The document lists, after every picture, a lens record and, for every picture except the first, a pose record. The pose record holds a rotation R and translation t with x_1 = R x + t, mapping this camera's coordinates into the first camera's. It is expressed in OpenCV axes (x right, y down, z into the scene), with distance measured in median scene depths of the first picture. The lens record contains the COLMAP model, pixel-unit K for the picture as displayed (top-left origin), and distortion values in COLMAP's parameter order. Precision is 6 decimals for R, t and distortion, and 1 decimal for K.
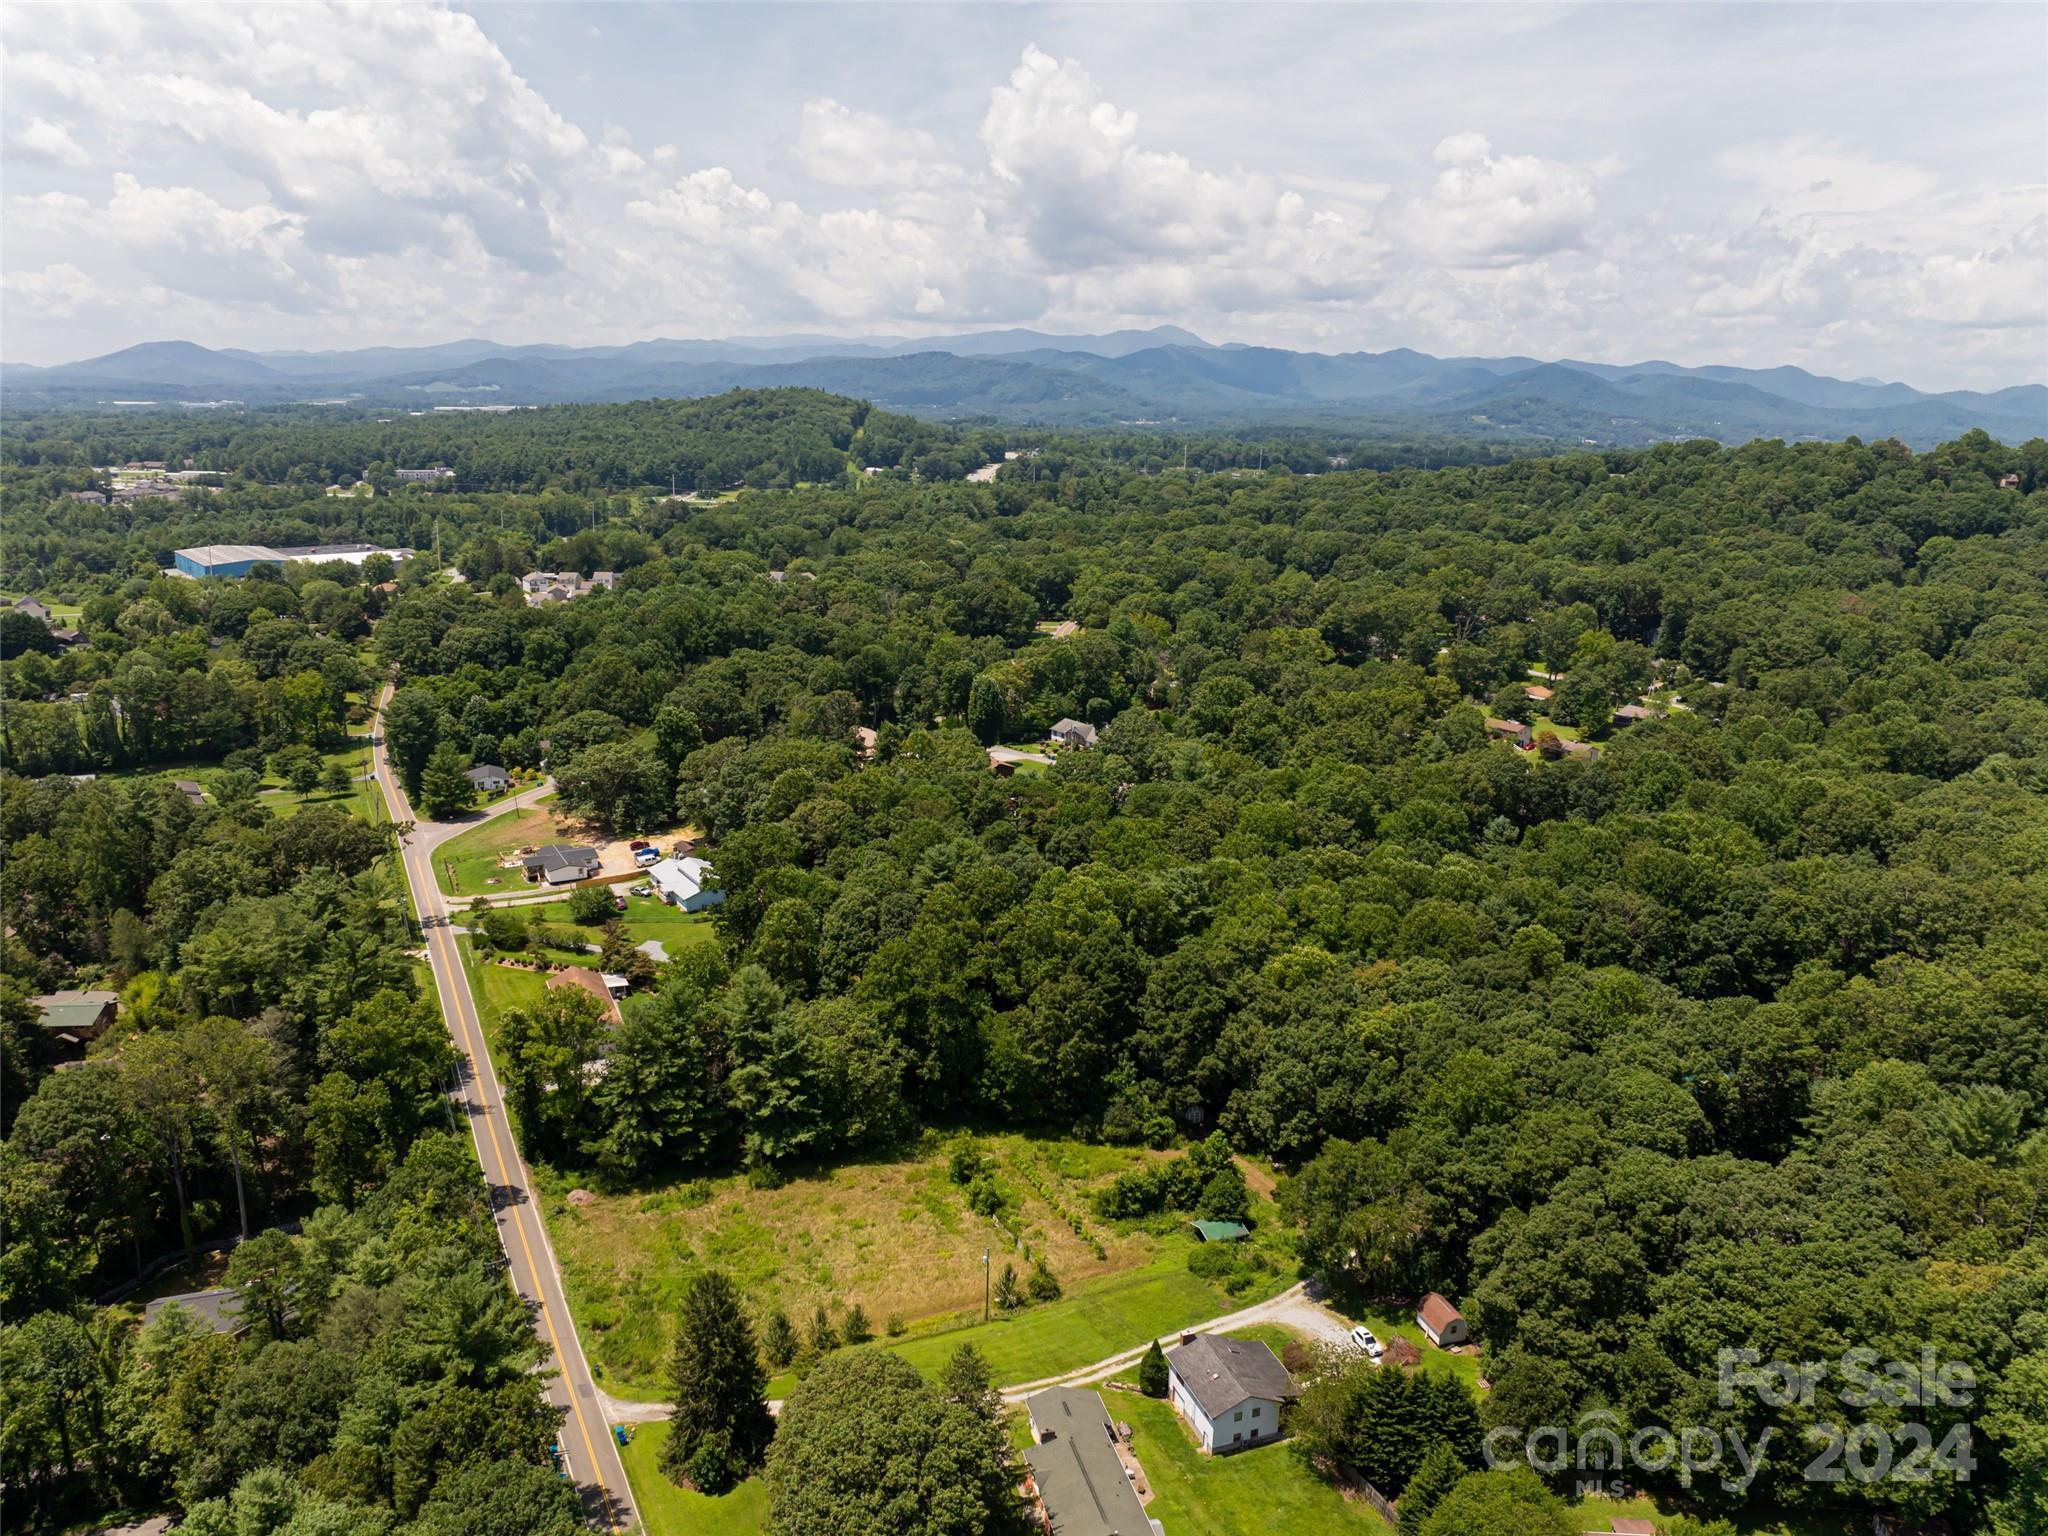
lens RADIAL K [[1487.8, 0, 1024.0], [0, 1487.8, 768.0], [0, 0, 1]] dist [-0.038465, 0.001380]
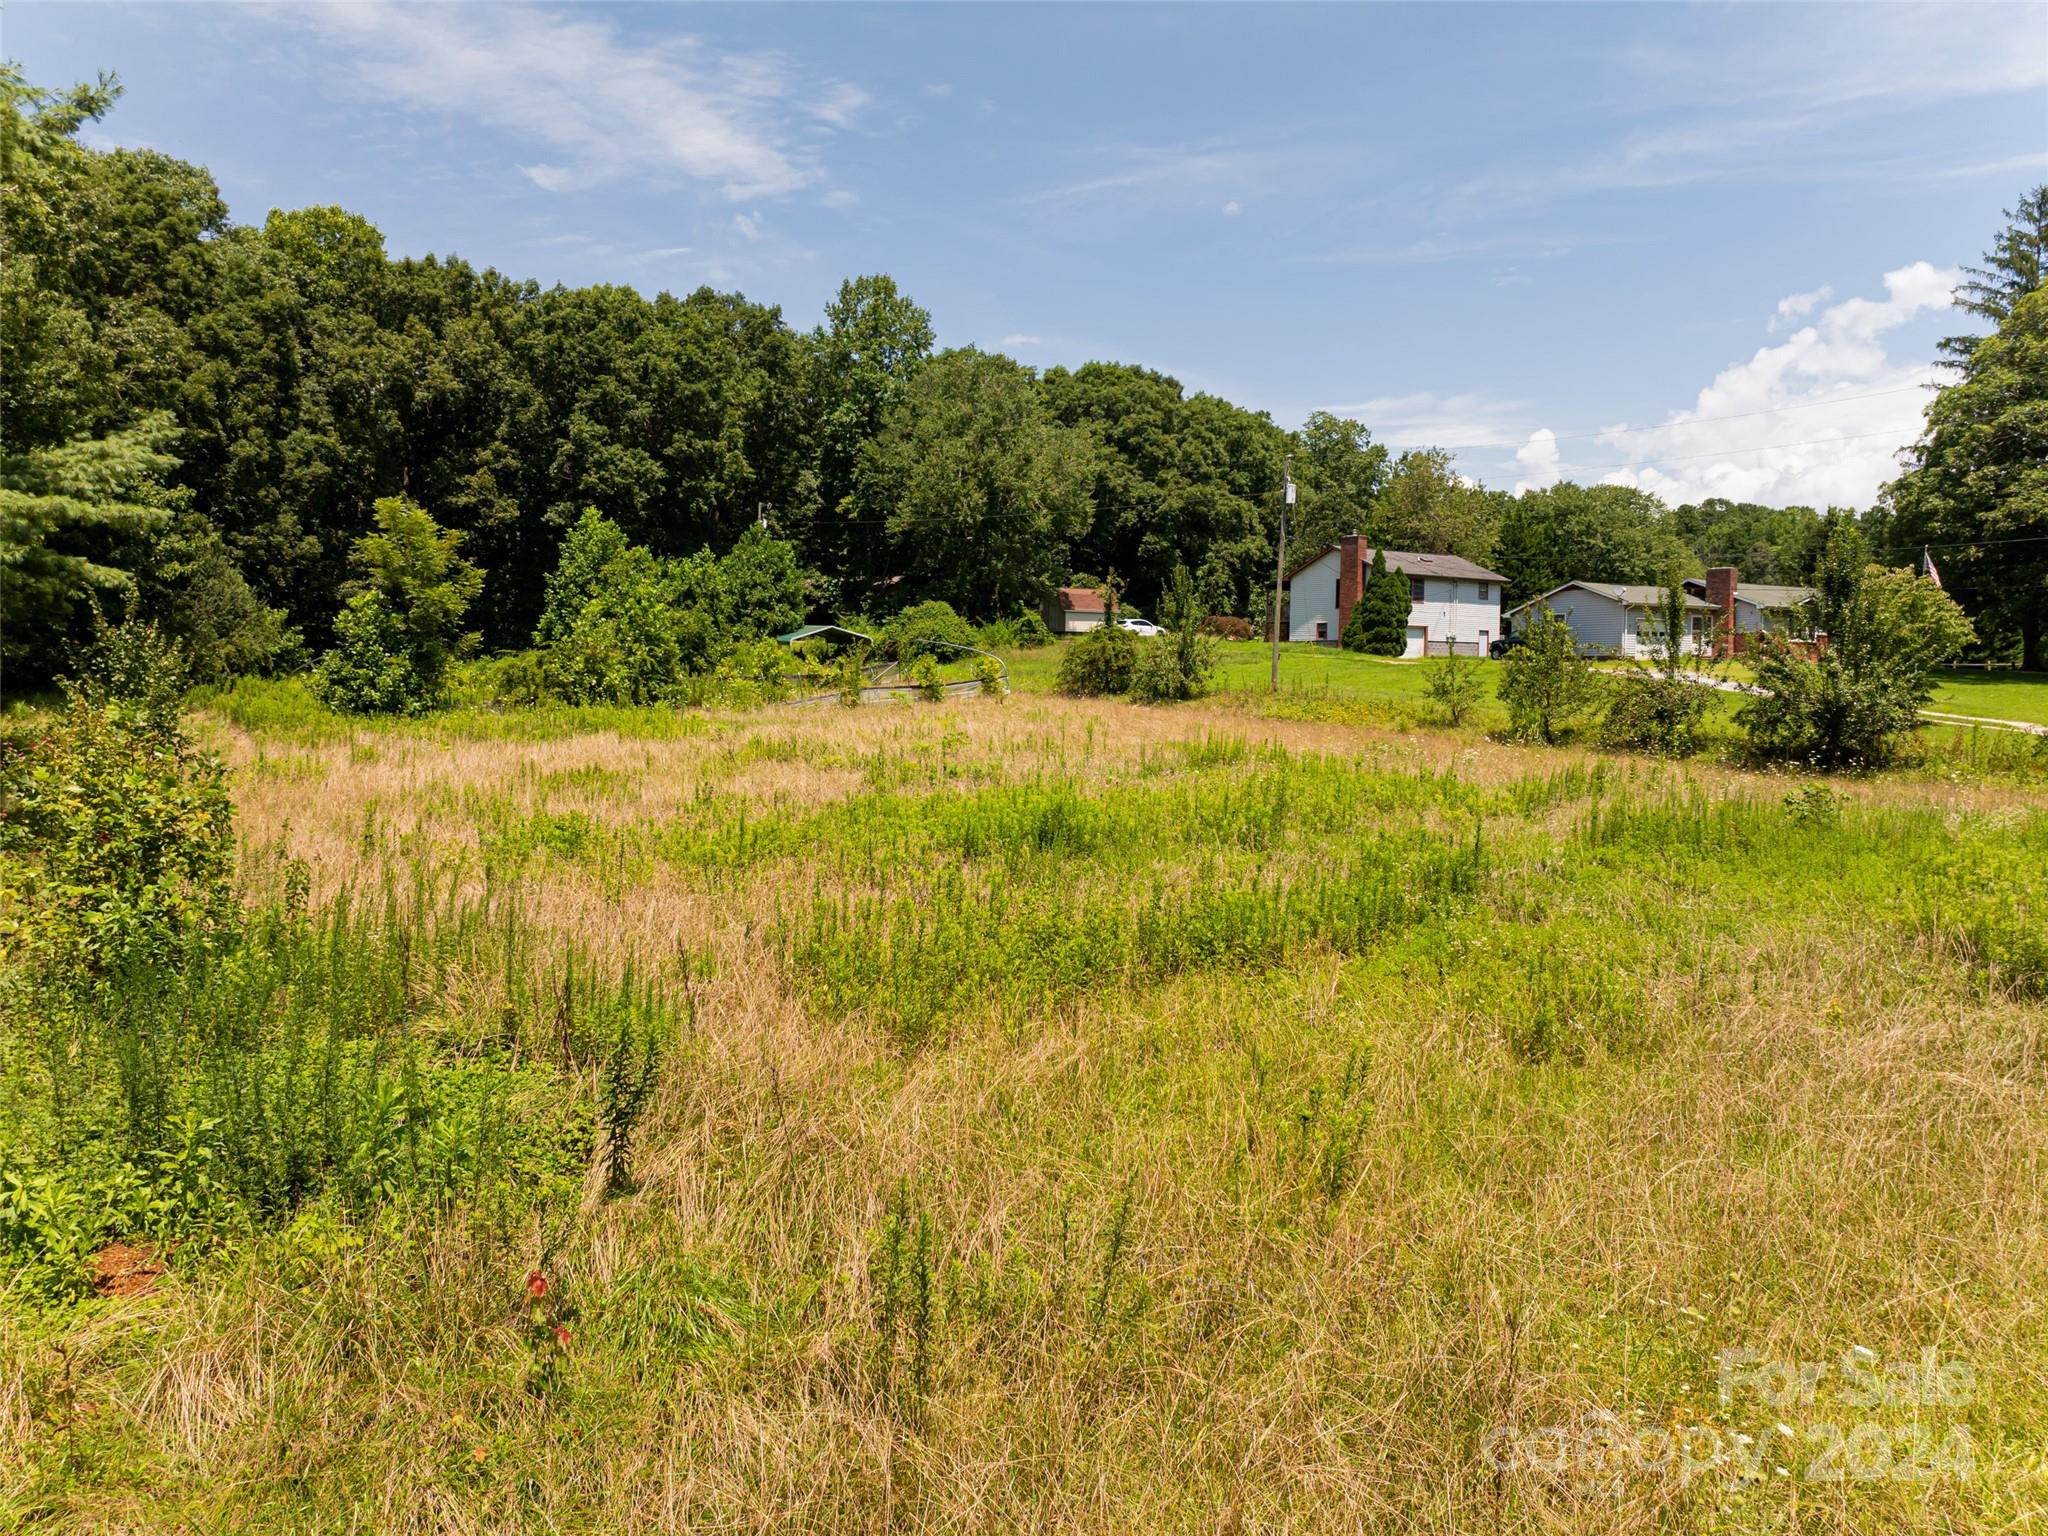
lens RADIAL K [[1440.9, 0, 1024.0], [0, 1440.9, 768.0], [0, 0, 1]] dist [-0.033889, -0.001920]
pose [[-0.246502, -0.085608, 0.965354, -0.270757], [0.222355, 0.964523, 0.142312, 0.258045], [-0.943289, 0.249732, -0.218722, 0.898214]]
